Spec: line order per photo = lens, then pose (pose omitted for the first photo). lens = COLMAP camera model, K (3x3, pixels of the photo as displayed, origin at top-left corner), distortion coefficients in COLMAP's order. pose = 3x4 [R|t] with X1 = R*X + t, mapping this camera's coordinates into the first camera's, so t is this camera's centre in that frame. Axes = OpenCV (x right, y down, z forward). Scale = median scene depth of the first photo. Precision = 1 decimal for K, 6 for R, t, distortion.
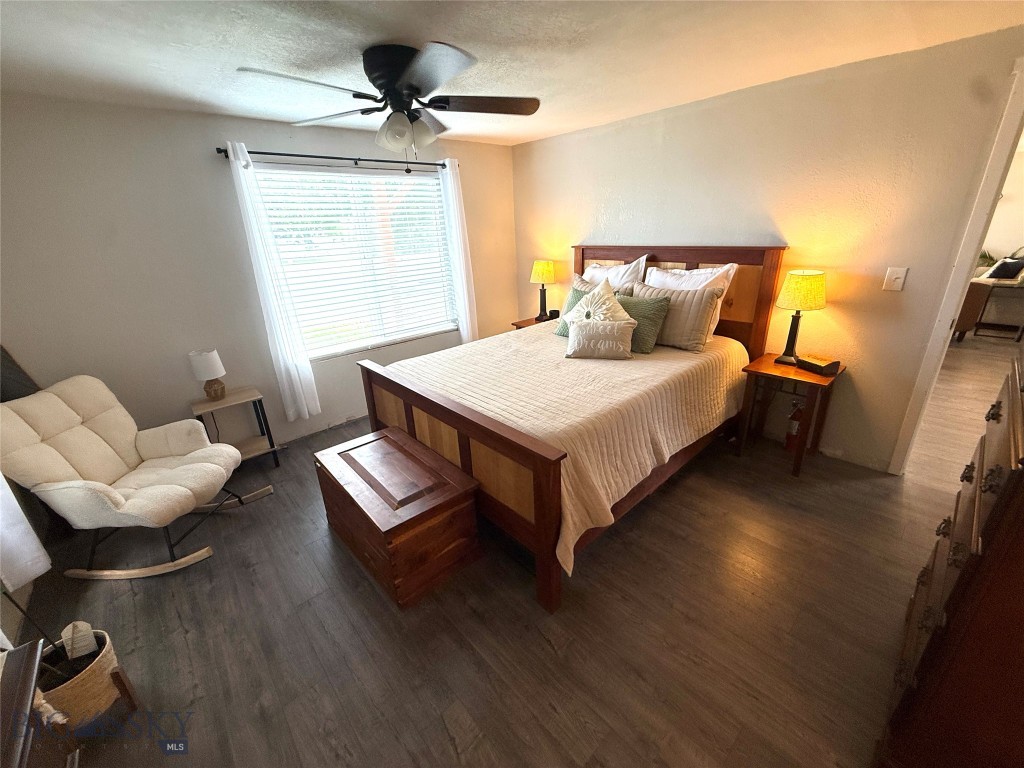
lens RADIAL K [[408.8, 0, 511.2], [0, 408.8, 383.4], [0, 0, 1]] dist [-0.001105, 0.000123]
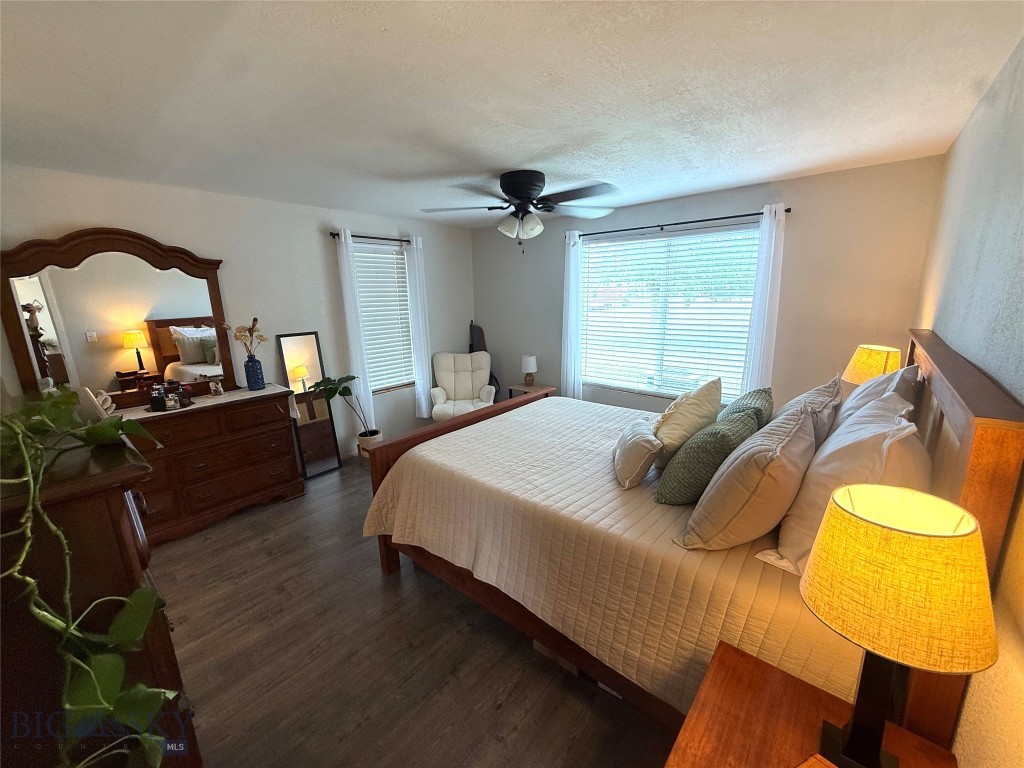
lens RADIAL K [[408.8, 0, 511.2], [0, 408.8, 383.4], [0, 0, 1]] dist [-0.001105, 0.000123]
pose [[0.129726, 0.265908, -0.955230, 0.842006], [-0.341857, 0.916298, 0.208644, -0.288892], [0.930755, 0.299485, 0.209770, 0.600072]]
